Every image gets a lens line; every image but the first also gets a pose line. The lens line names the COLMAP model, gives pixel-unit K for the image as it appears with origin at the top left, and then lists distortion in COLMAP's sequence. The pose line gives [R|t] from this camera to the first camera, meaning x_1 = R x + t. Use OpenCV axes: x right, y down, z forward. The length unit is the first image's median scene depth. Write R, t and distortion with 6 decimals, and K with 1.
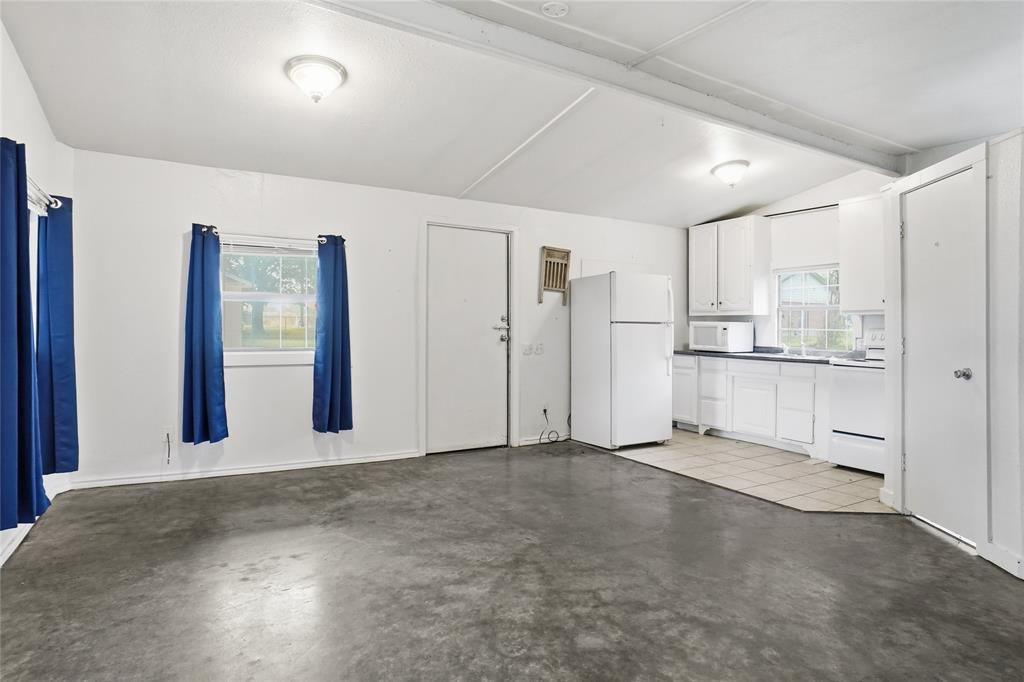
lens RADIAL K [[544.4, 0, 540.1], [0, 544.4, 327.0], [0, 0, 1]] dist [-0.024551, 0.004874]
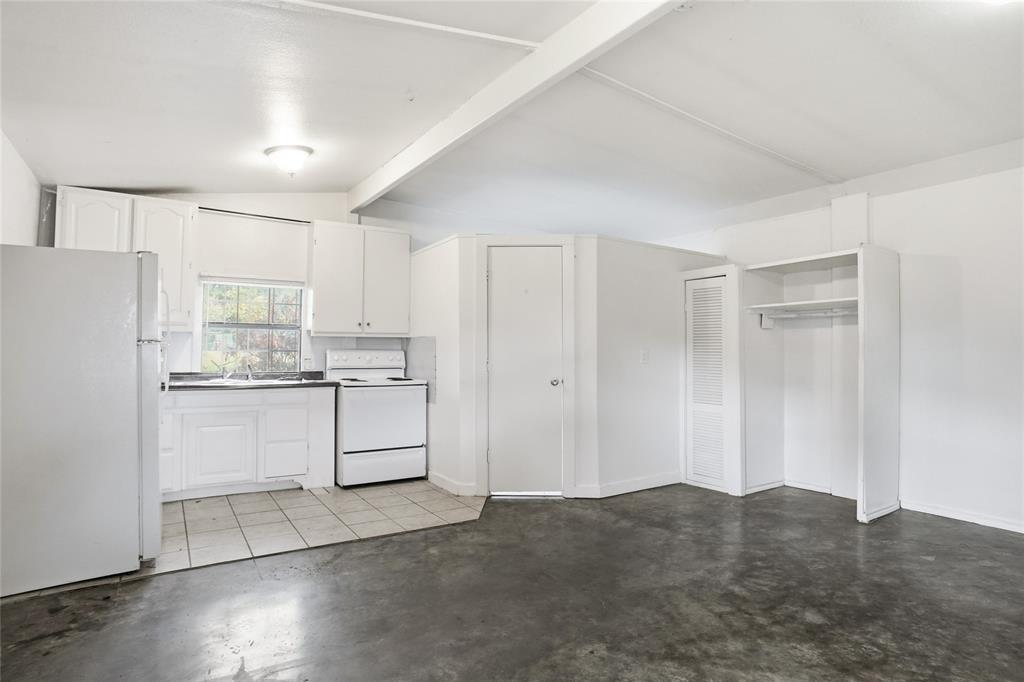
lens RADIAL K [[544.4, 0, 517.3], [0, 544.4, 339.1], [0, 0, 1]] dist [-0.024551, 0.004874]
pose [[-0.004207, 0.022319, 0.999742, -0.369704], [-0.008761, 0.999712, -0.022355, 0.002008], [-0.999953, -0.008853, -0.004010, 0.561356]]
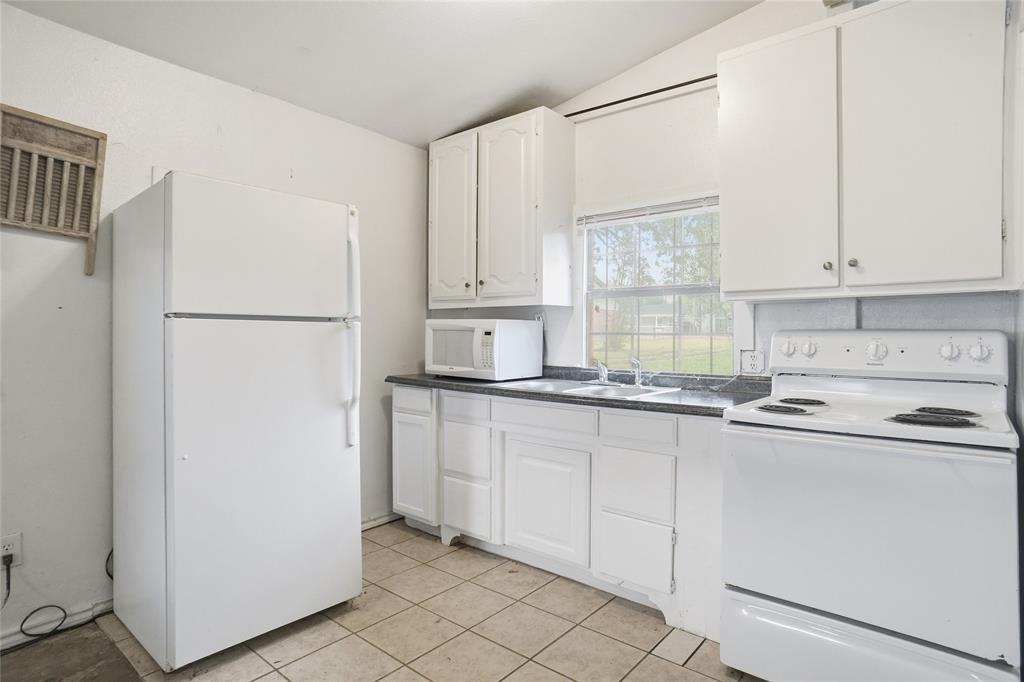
lens RADIAL K [[544.4, 0, 510.6], [0, 544.4, 336.4], [0, 0, 1]] dist [-0.024551, 0.004874]
pose [[0.951358, -0.004484, 0.308055, 0.215462], [0.002385, 0.999971, 0.007189, 0.003023], [-0.308078, -0.006104, 0.951342, 0.543948]]
